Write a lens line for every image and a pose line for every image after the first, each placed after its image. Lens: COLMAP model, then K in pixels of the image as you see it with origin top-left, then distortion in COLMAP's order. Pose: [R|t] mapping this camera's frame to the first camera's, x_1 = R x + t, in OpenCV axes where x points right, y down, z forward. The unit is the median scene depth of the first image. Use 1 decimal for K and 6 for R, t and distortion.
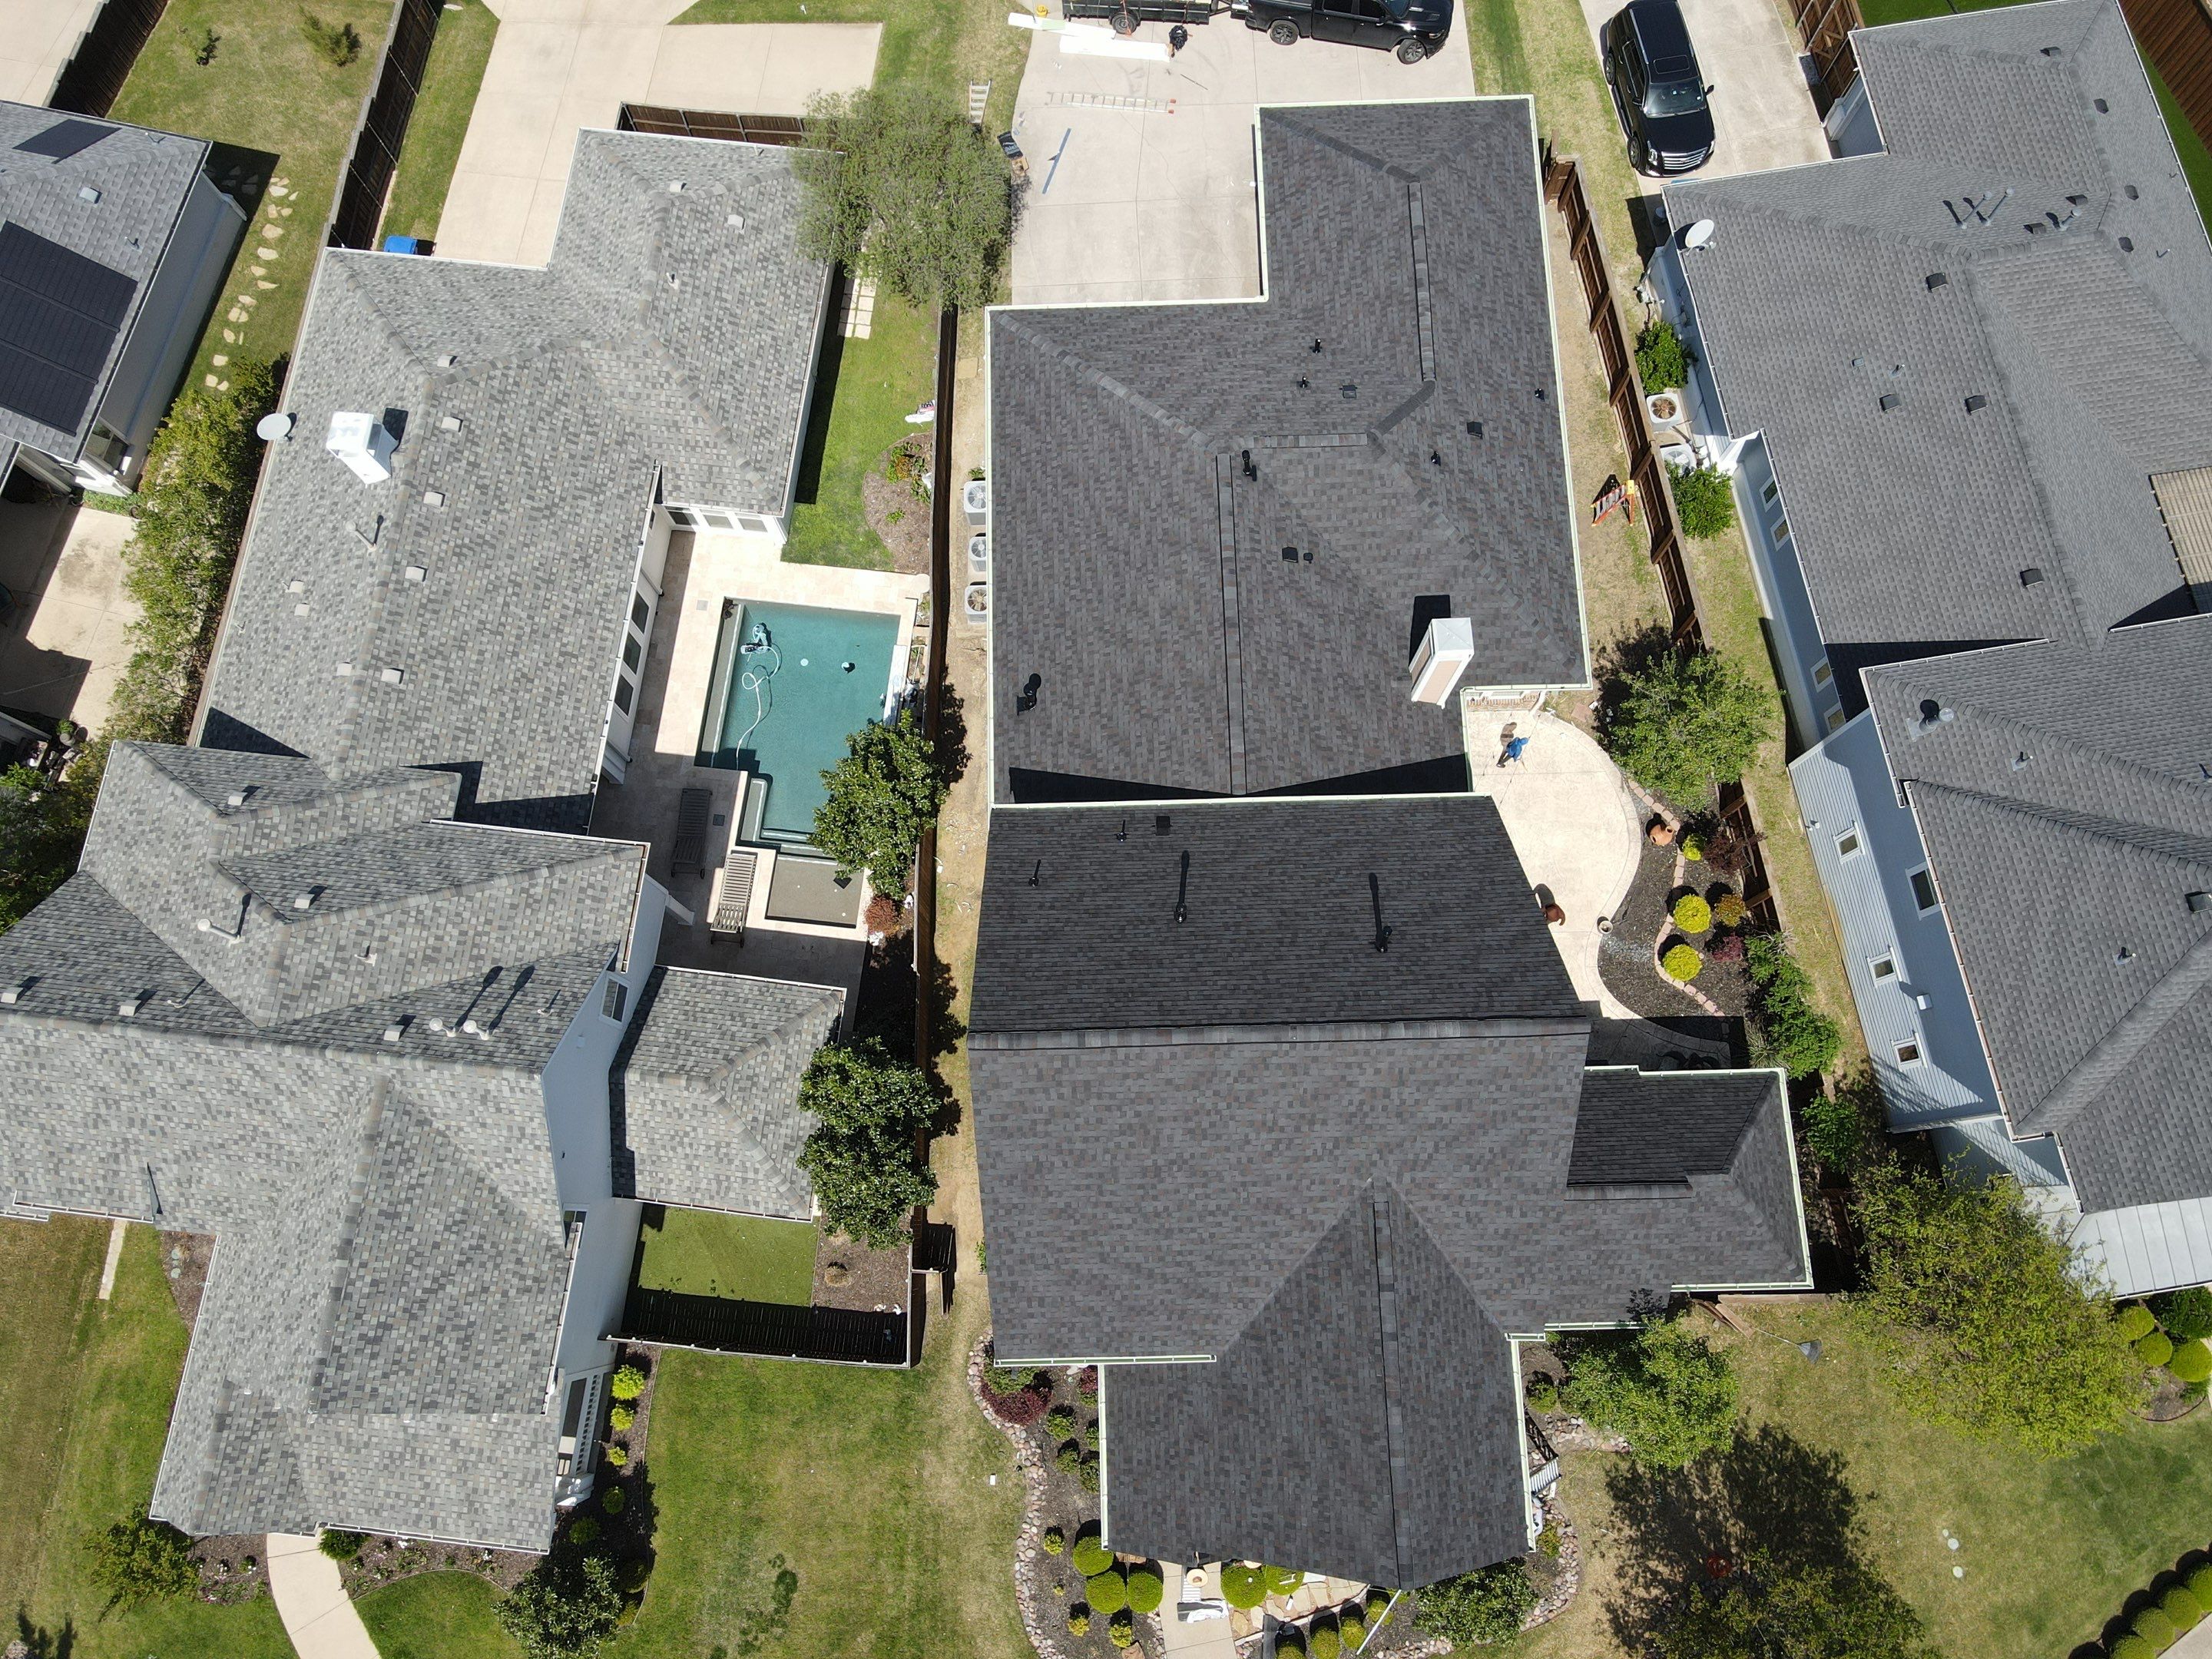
lens RADIAL K [[1621.8, 0, 1097.6], [0, 1621.8, 819.8], [0, 0, 1]] dist [0.012163, 0.006414]
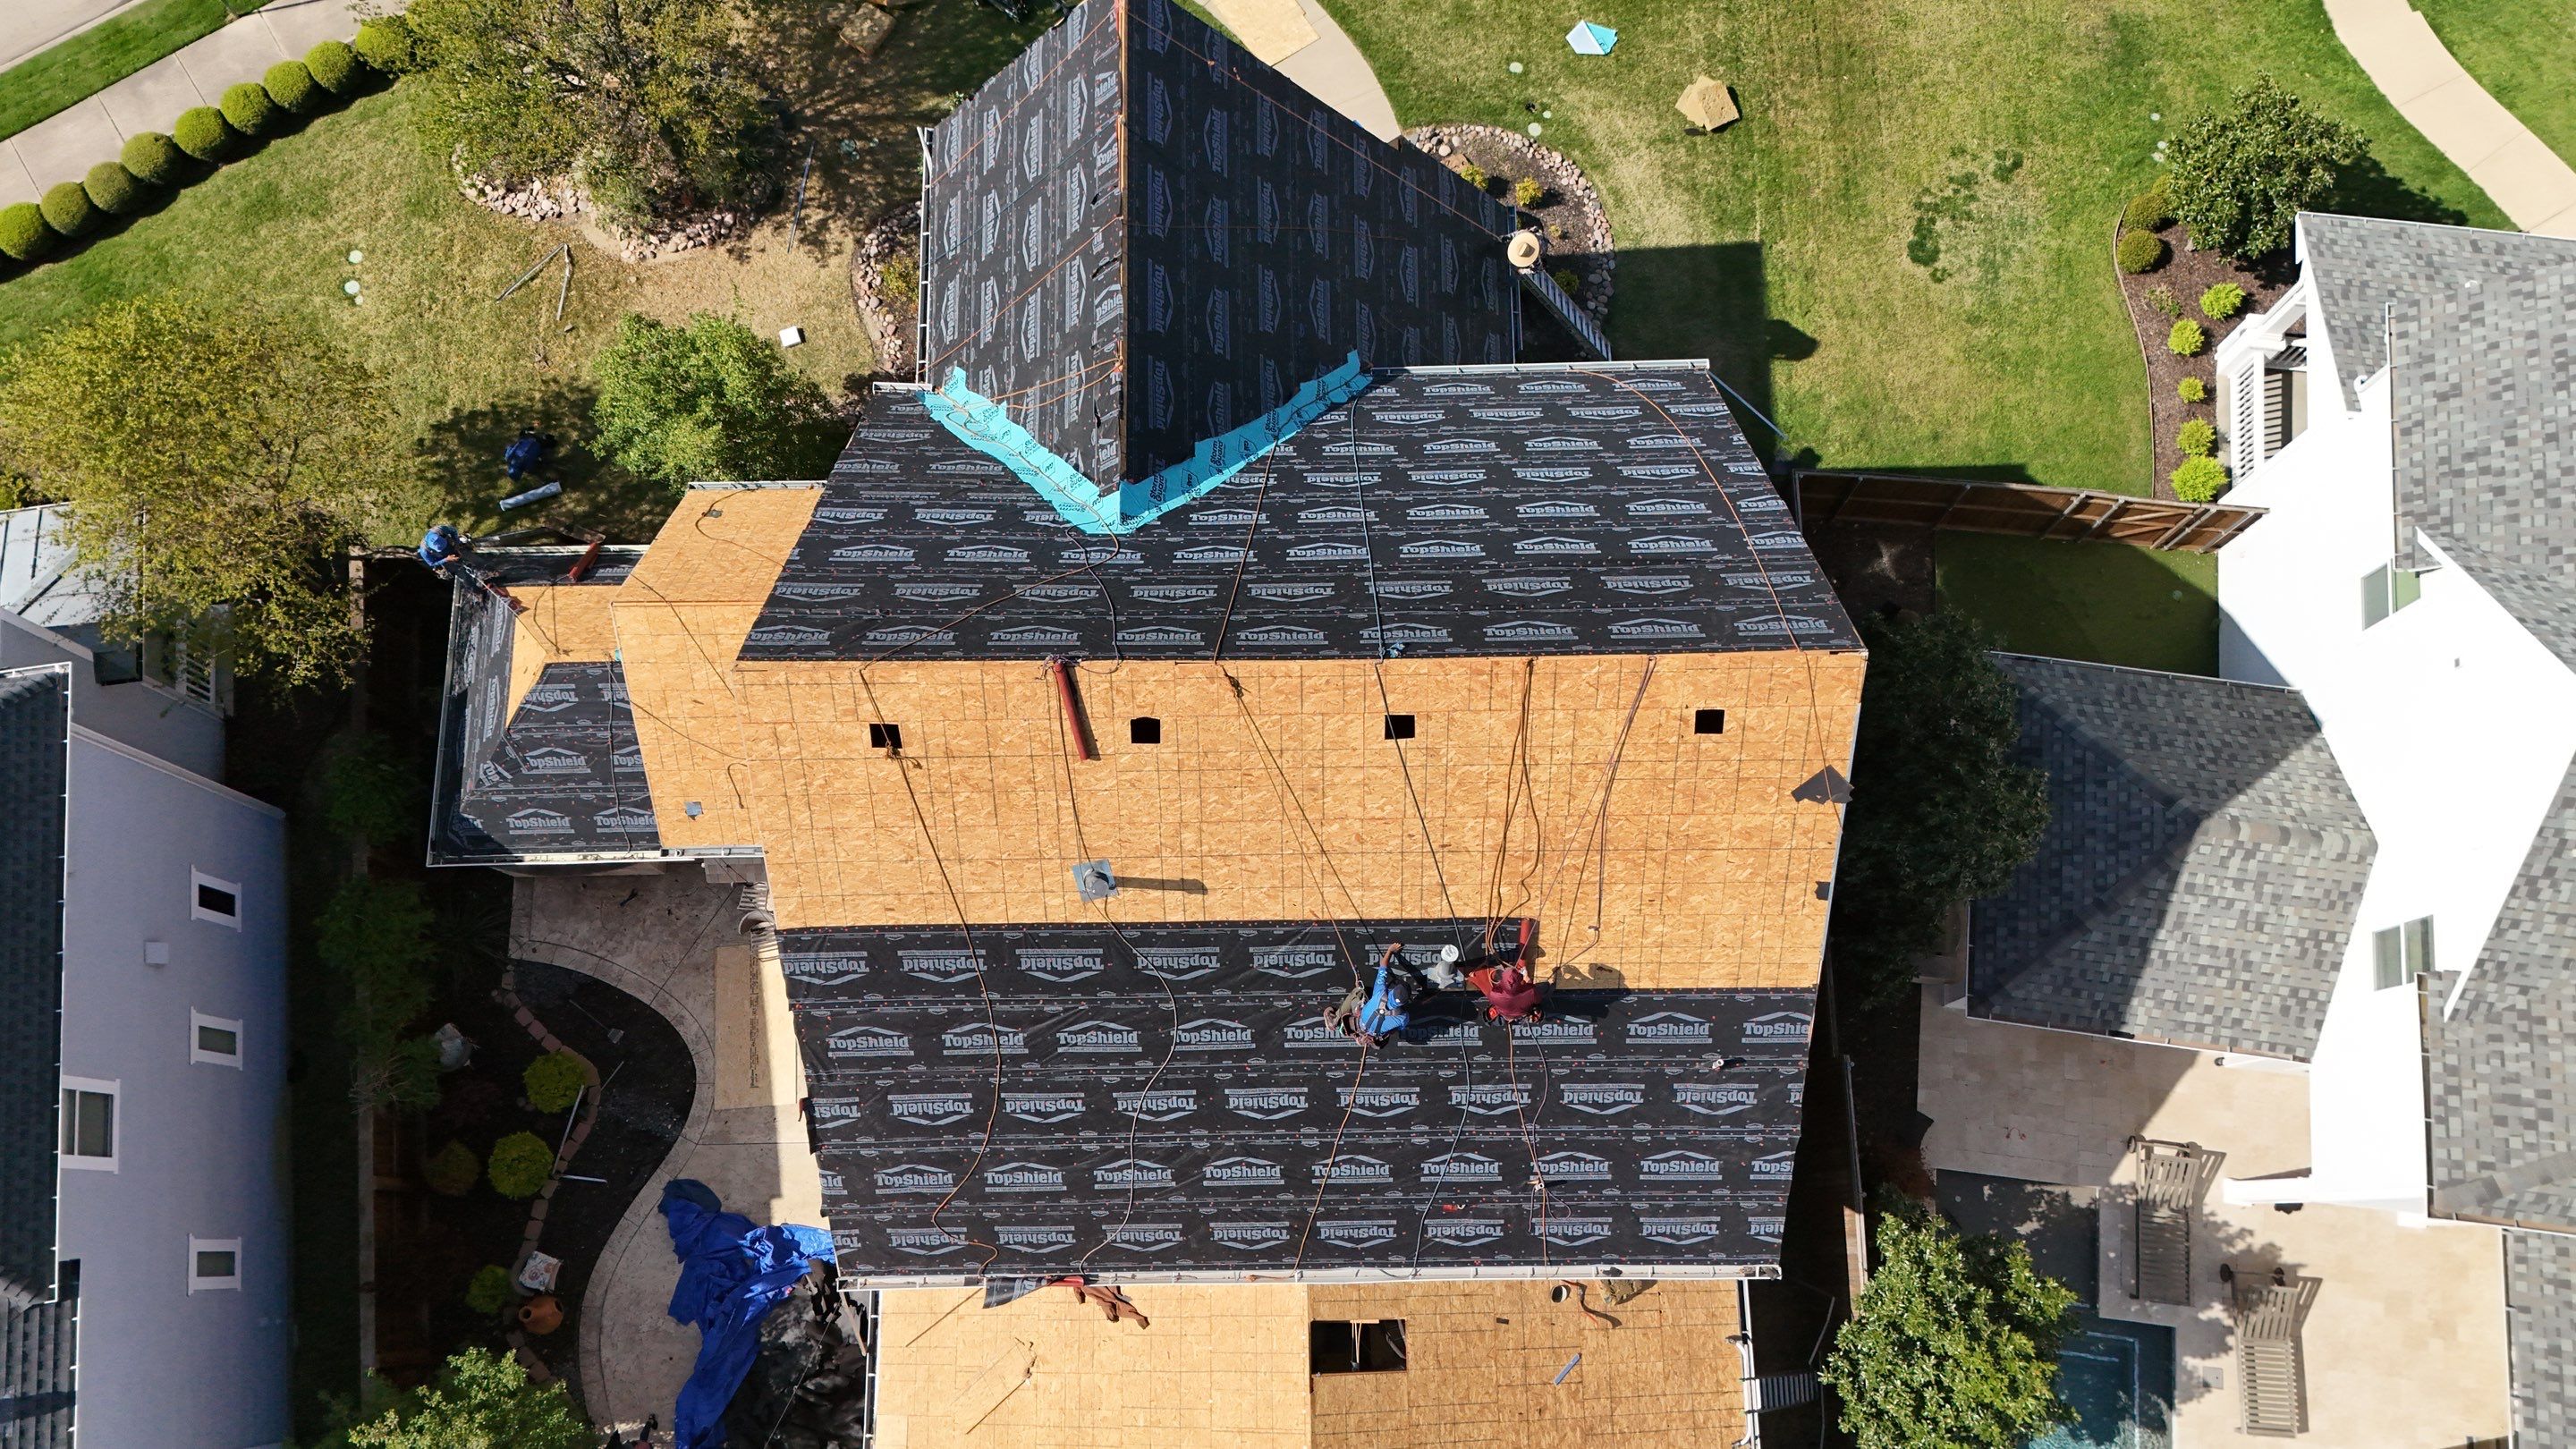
lens RADIAL K [[1900.0, 0, 1290.1], [0, 1900.0, 714.6], [0, 0, 1]] dist [0.074002, -0.066807]
pose [[-0.999604, -0.002290, 0.028045, 0.071160], [0.015970, -0.866801, 0.498399, -0.151785], [0.023168, 0.498649, 0.866494, 0.337391]]
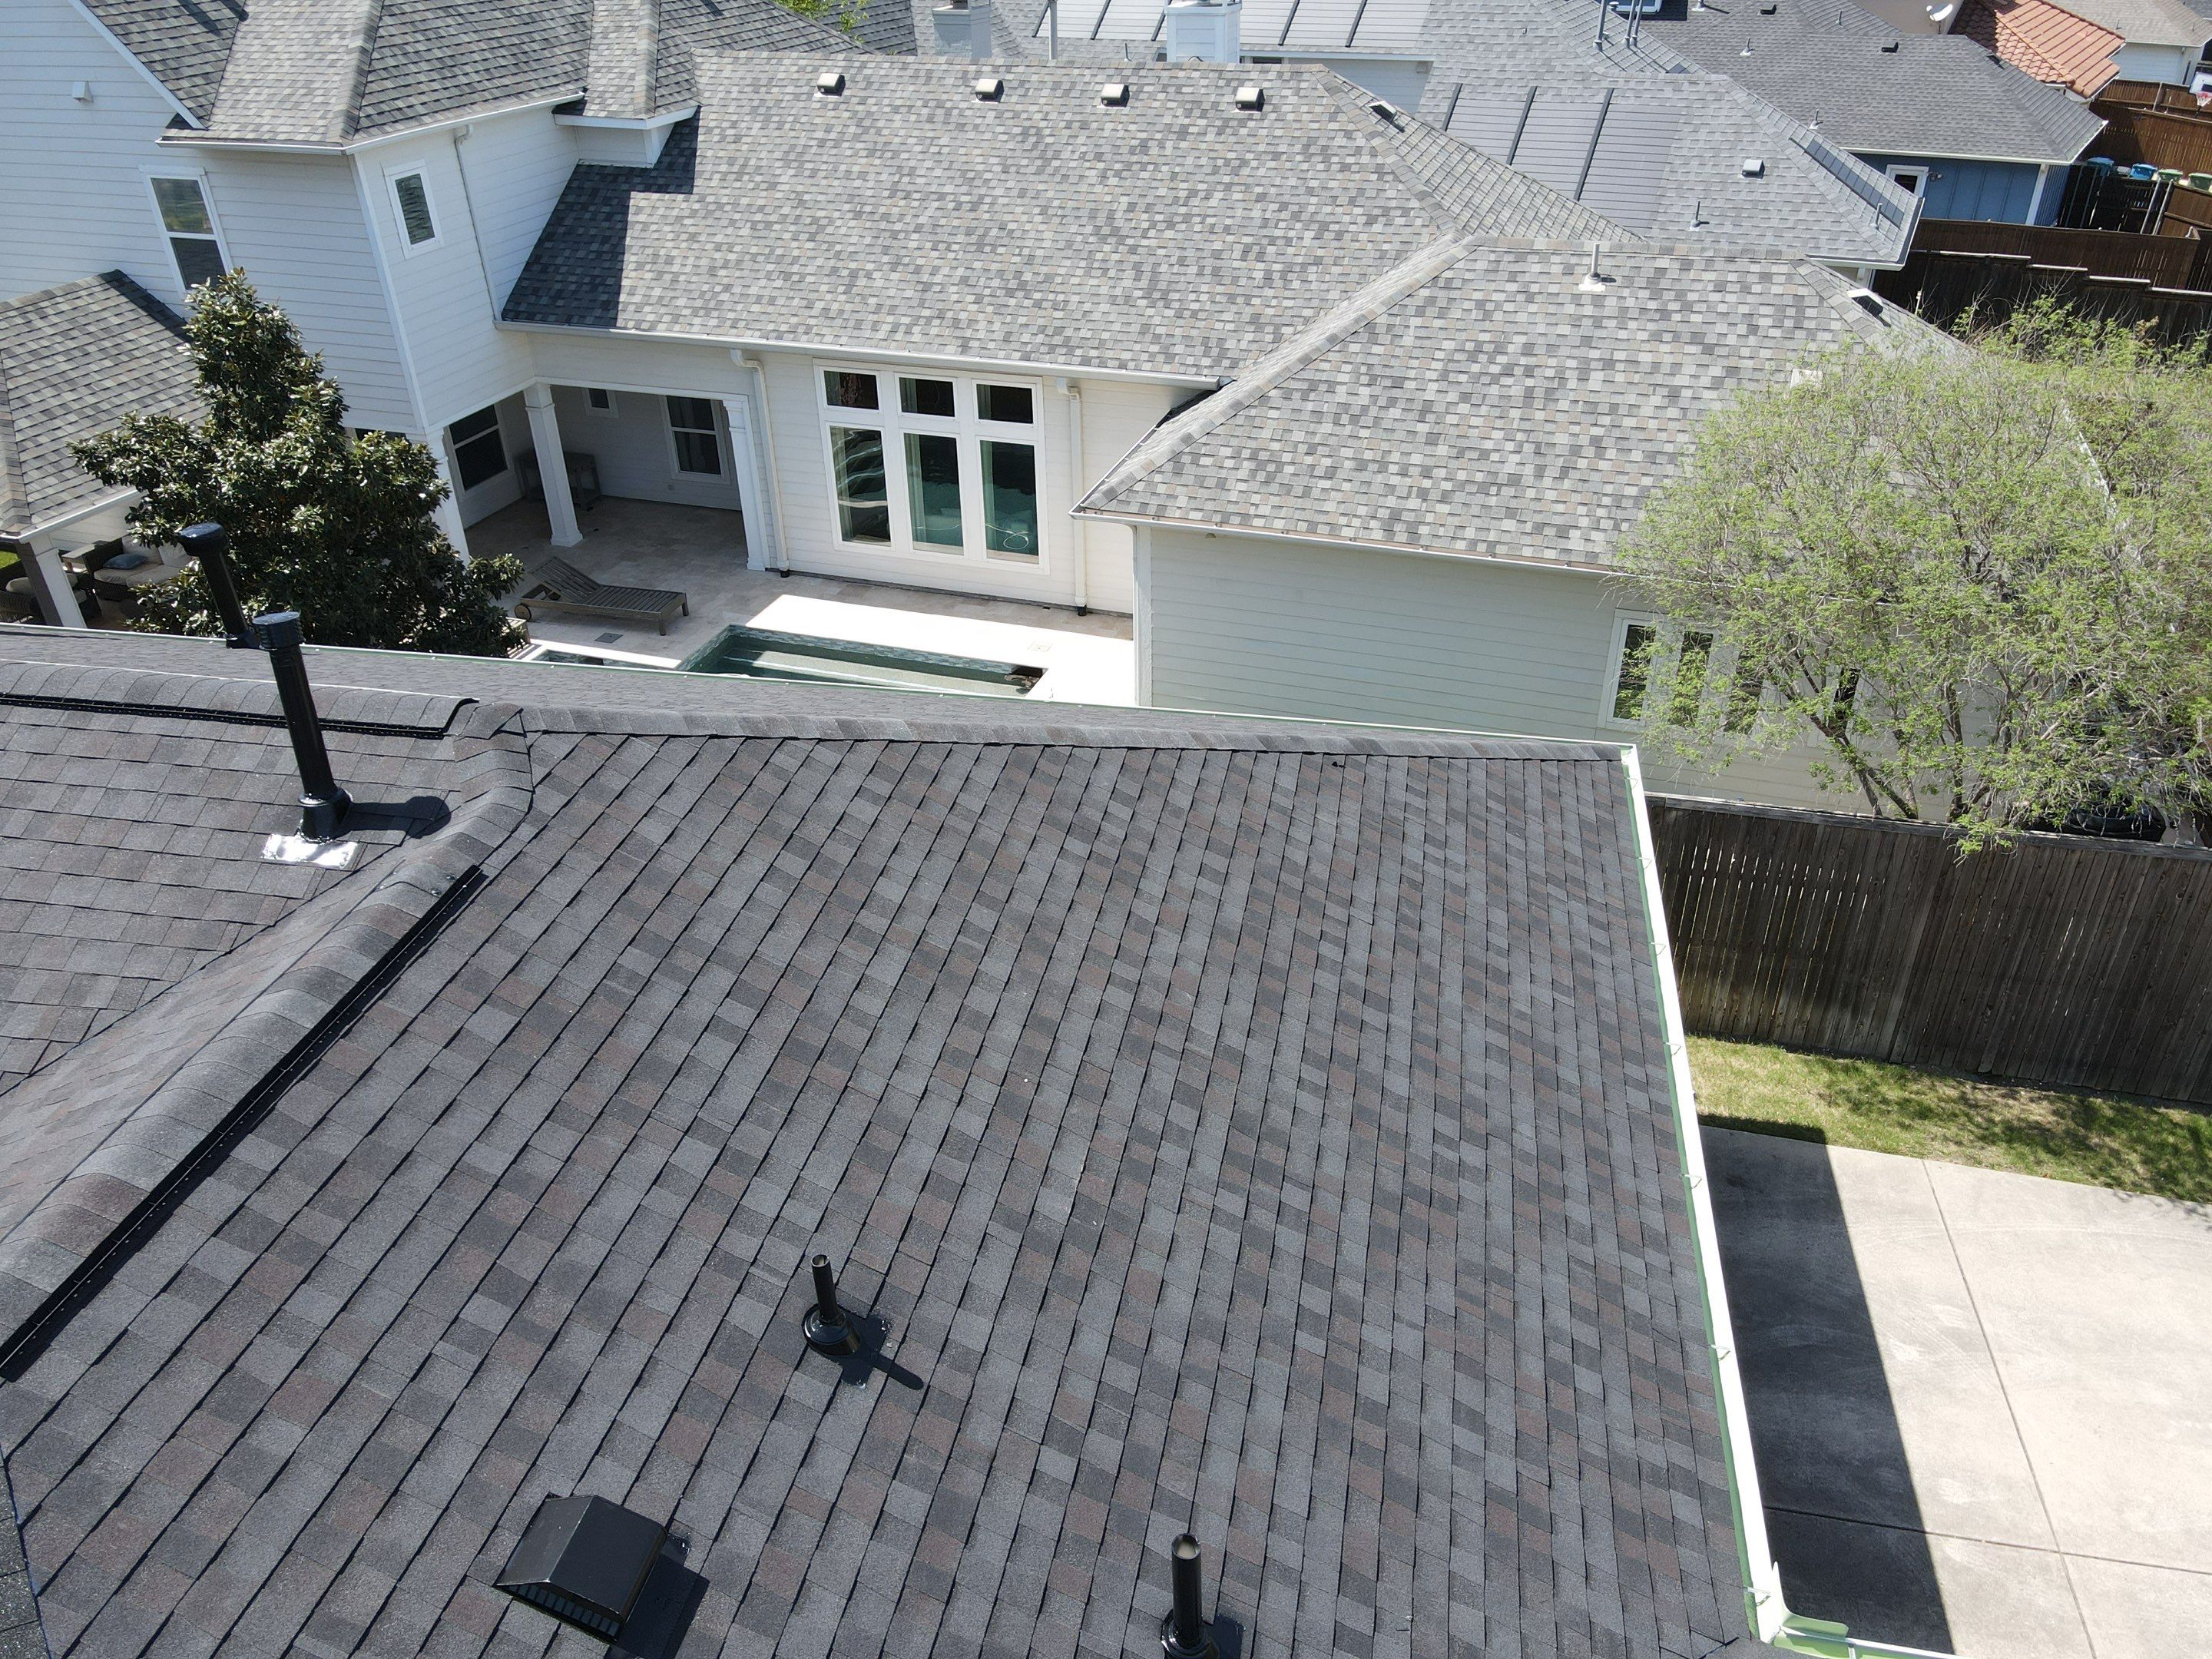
lens RADIAL K [[1621.8, 0, 1104.5], [0, 1621.8, 820.7], [0, 0, 1]] dist [0.012163, 0.006414]
pose [[-0.220359, 0.526196, -0.821316, 0.220461], [-0.938658, 0.114588, 0.325255, -0.351554], [0.265261, 0.842607, 0.468668, 0.930478]]
